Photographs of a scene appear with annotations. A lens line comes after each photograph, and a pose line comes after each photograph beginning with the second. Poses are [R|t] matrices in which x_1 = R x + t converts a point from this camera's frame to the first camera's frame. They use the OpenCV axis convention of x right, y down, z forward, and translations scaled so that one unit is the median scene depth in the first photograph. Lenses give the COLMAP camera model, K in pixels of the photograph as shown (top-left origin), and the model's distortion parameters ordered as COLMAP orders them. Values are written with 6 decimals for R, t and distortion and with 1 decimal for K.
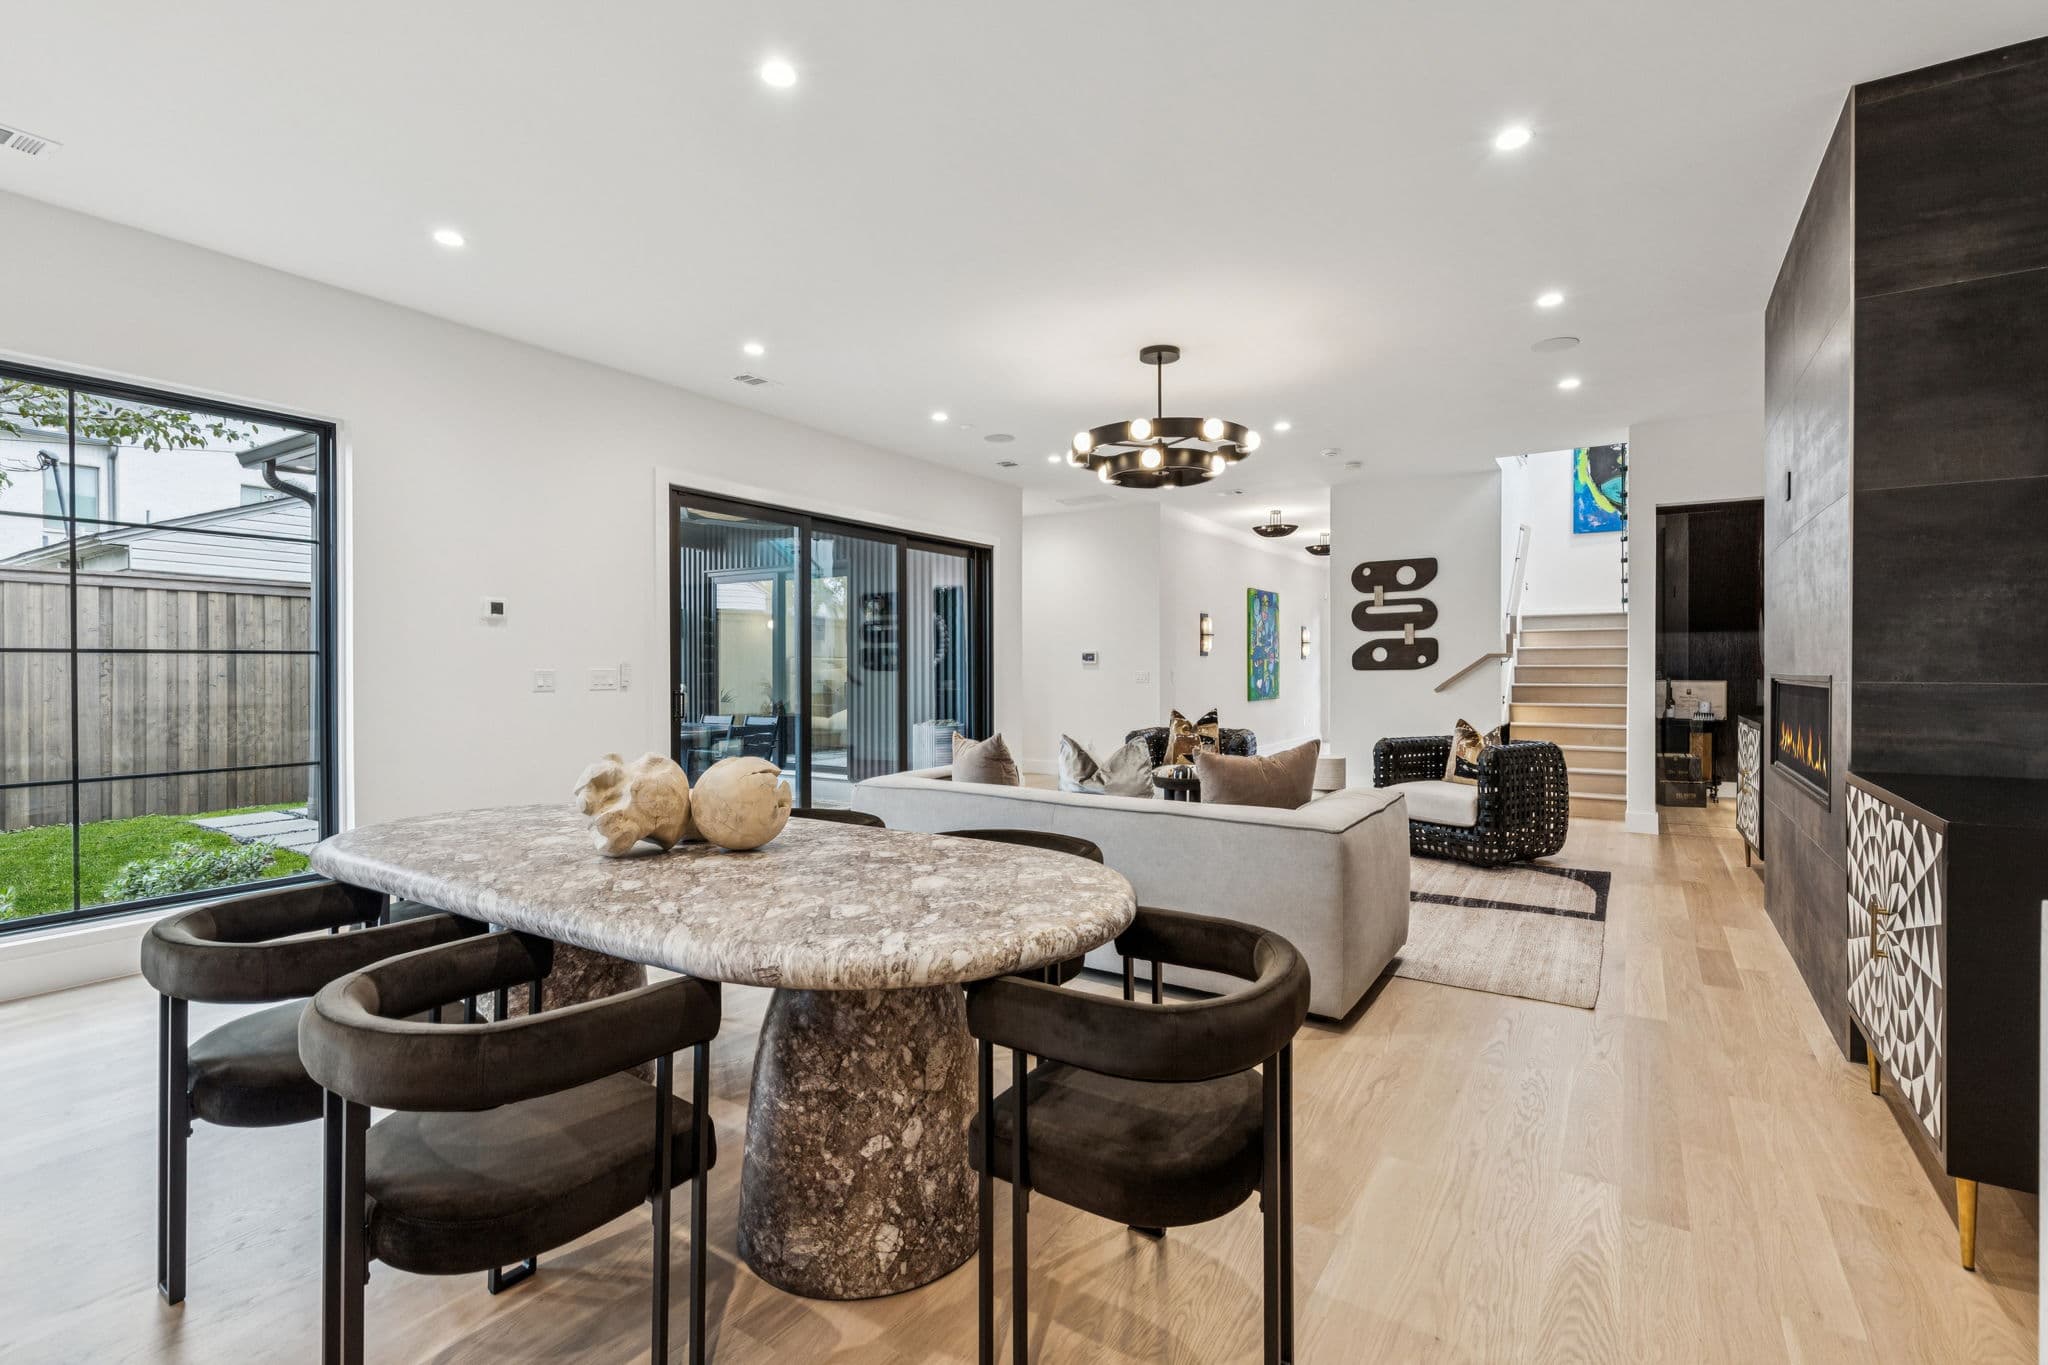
lens RADIAL K [[932.6, 0, 1024.0], [0, 932.6, 670.2], [0, 0, 1]] dist [0.023210, 0.000166]
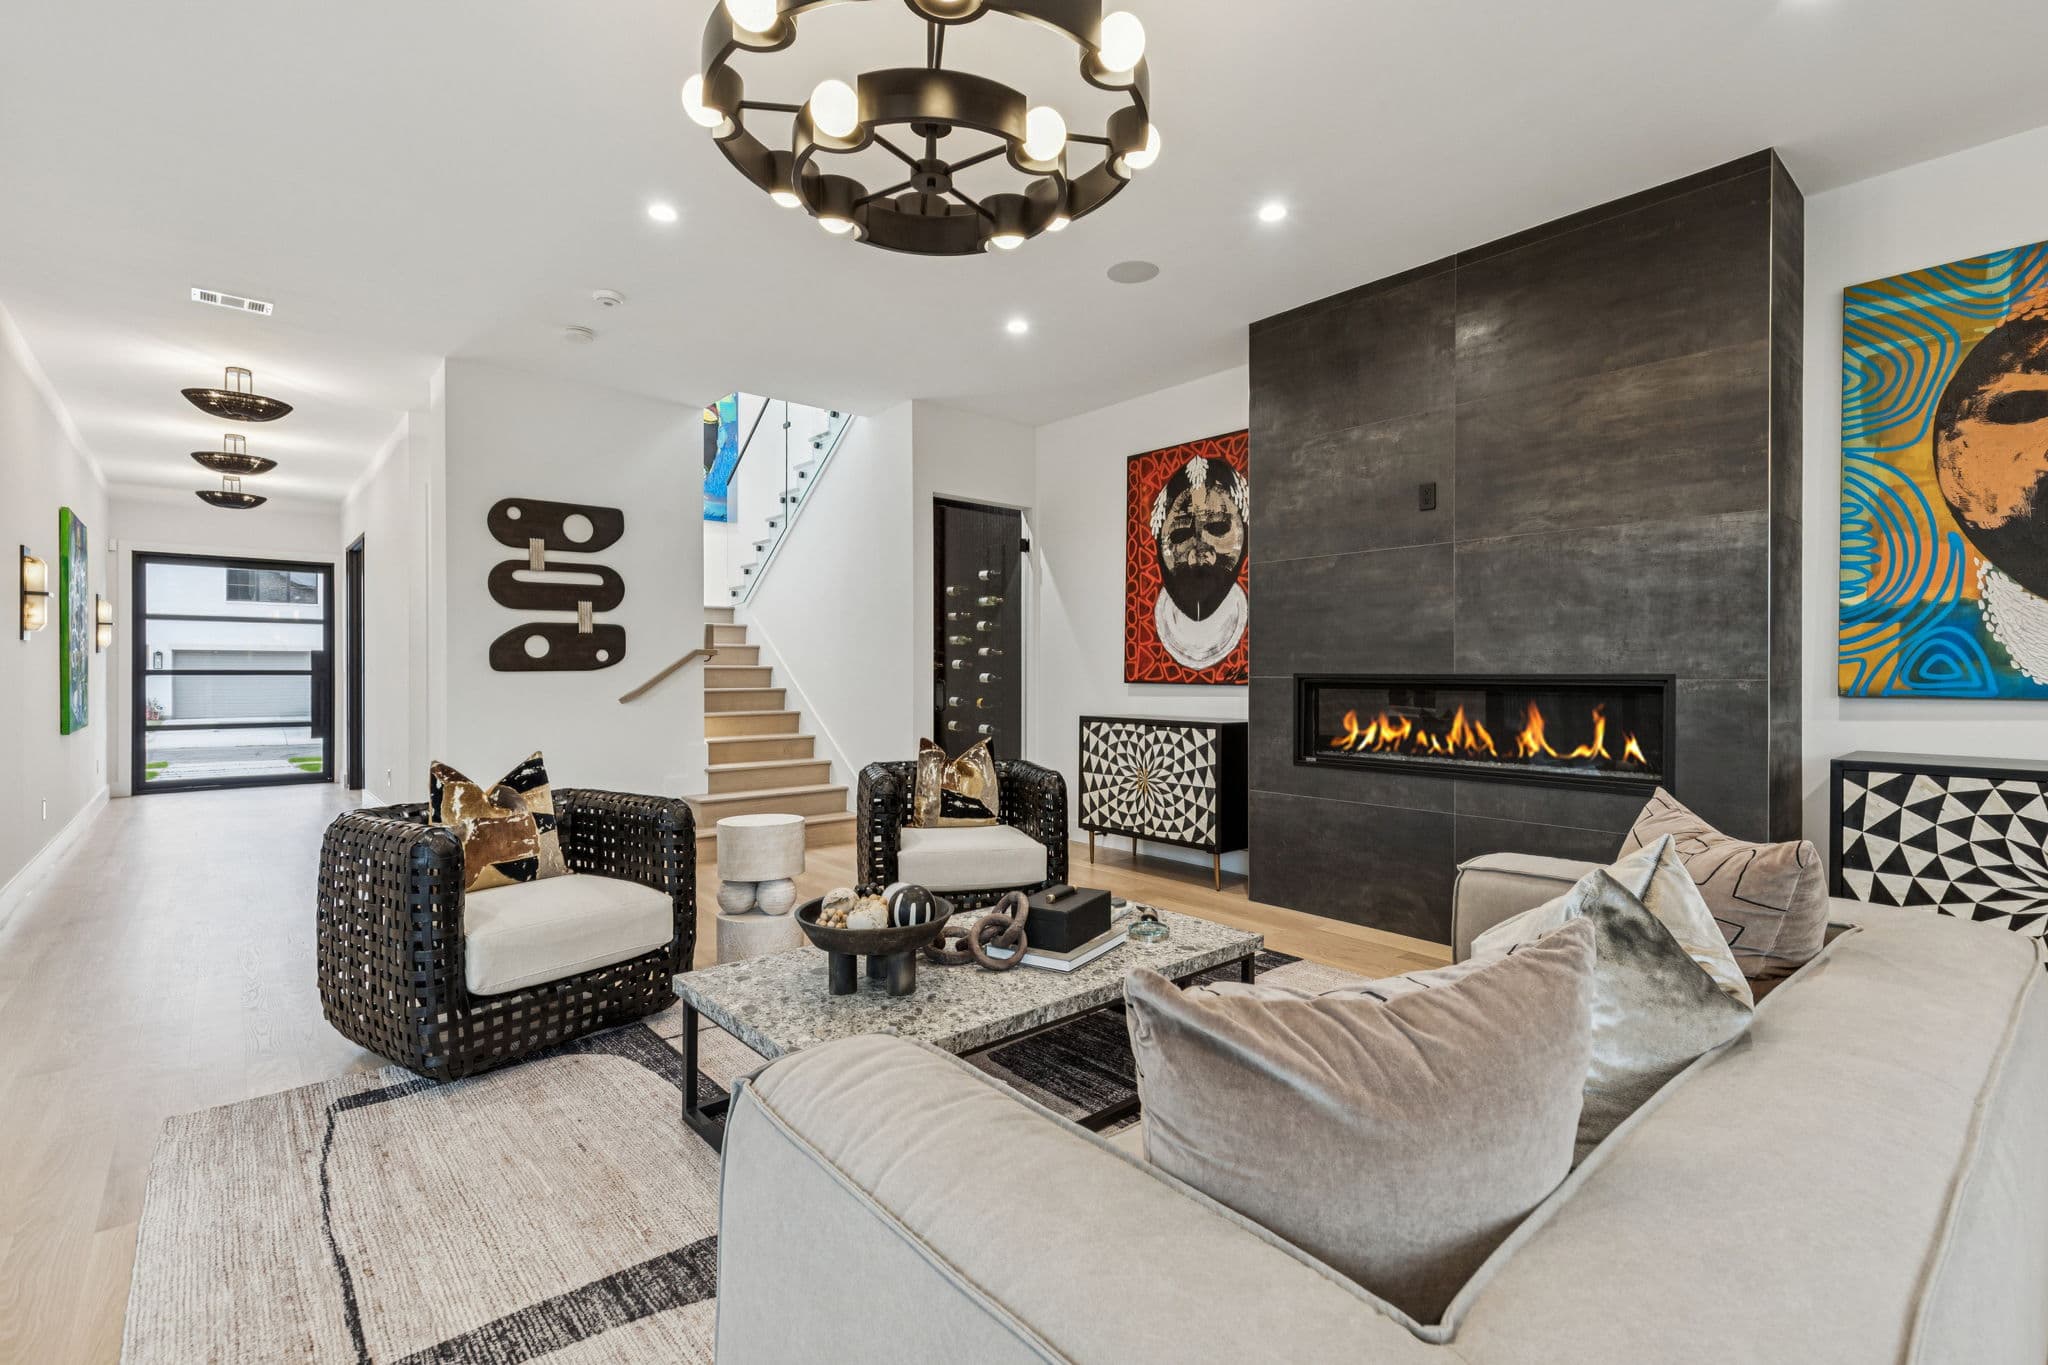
lens RADIAL K [[932.6, 0, 1025.9], [0, 932.6, 679.6], [0, 0, 1]] dist [0.023210, 0.000166]
pose [[0.278471, -0.009255, 0.960400, -0.142749], [0.003873, 0.999956, 0.008514, 0.001246], [-0.960437, 0.001348, 0.278495, 0.517811]]
